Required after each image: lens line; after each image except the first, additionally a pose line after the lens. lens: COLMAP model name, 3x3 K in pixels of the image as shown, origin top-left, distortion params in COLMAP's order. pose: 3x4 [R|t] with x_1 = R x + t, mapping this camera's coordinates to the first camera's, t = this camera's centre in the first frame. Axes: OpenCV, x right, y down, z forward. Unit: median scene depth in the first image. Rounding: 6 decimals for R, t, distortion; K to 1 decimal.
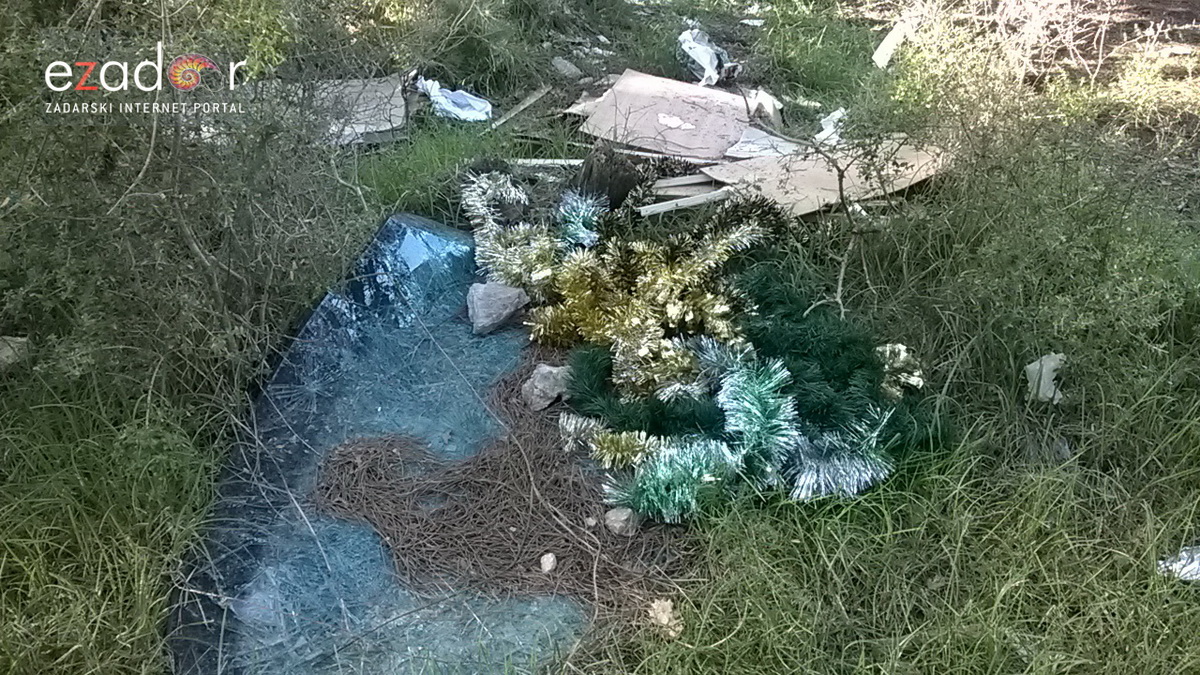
lens RADIAL K [[1032.8, 0, 600.0], [0, 1032.8, 337.5], [0, 0, 1]] dist [-0.004711, -0.004808]
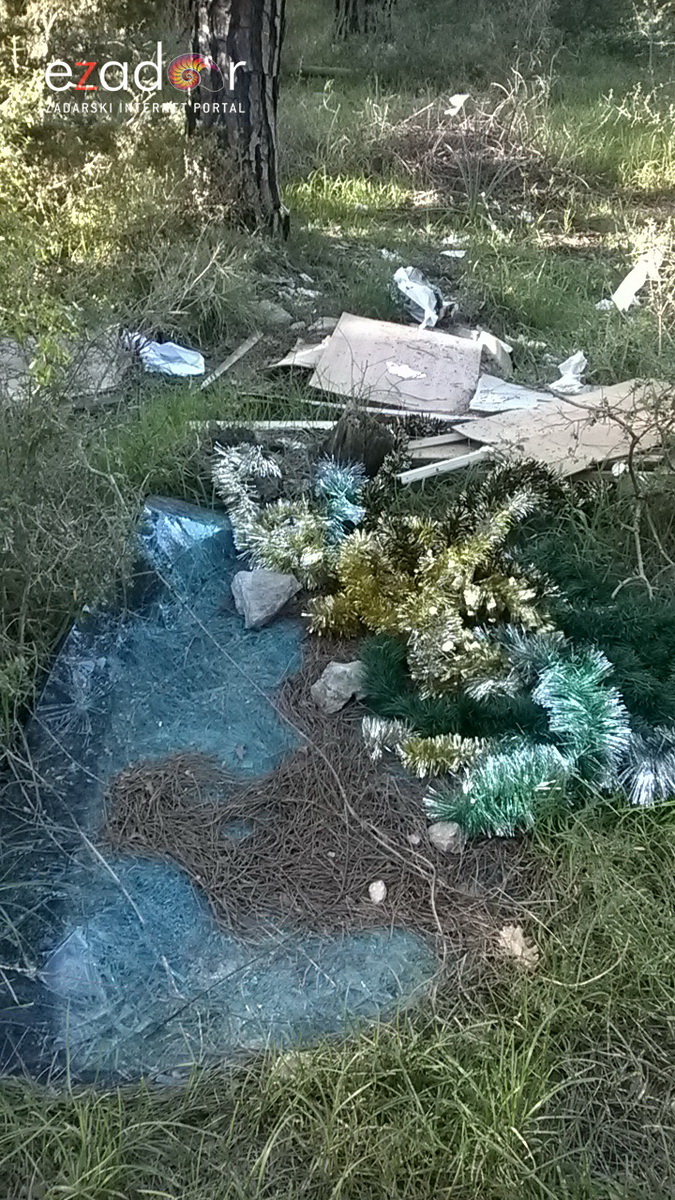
lens RADIAL K [[1032.8, 0, 337.5], [0, 1032.8, 600.0], [0, 0, 1]] dist [-0.004711, -0.004808]
pose [[0.994615, -0.054845, 0.087940, -0.129300], [0.050789, 0.997569, 0.047716, -0.073287], [-0.090344, -0.042993, 0.994982, 0.083929]]
